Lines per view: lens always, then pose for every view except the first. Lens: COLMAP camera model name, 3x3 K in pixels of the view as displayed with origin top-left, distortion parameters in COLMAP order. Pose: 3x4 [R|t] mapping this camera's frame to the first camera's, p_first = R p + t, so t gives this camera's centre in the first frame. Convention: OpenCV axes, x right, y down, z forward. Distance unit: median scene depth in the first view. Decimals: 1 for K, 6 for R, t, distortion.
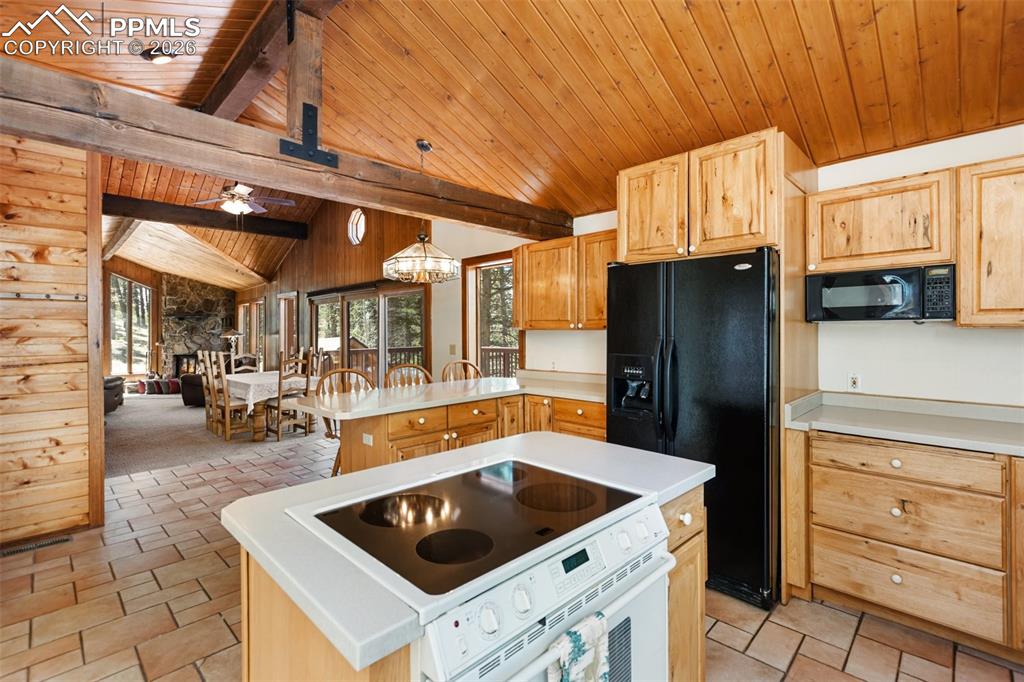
lens RADIAL K [[463.3, 0, 515.5], [0, 463.3, 336.2], [0, 0, 1]] dist [0.019081, 0.002277]
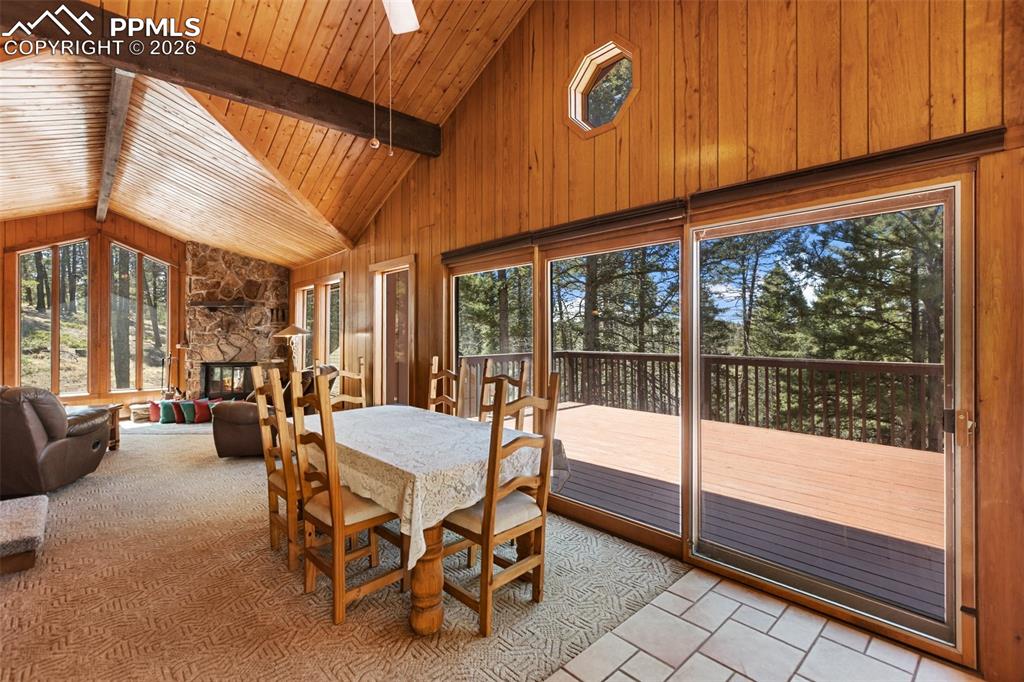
lens RADIAL K [[463.3, 0, 514.8], [0, 463.3, 339.1], [0, 0, 1]] dist [0.019081, 0.002277]
pose [[0.999016, 0.004848, -0.044084, -0.249013], [-0.004749, 0.999986, 0.002357, 0.002143], [0.044095, -0.002146, 0.999025, 0.345704]]
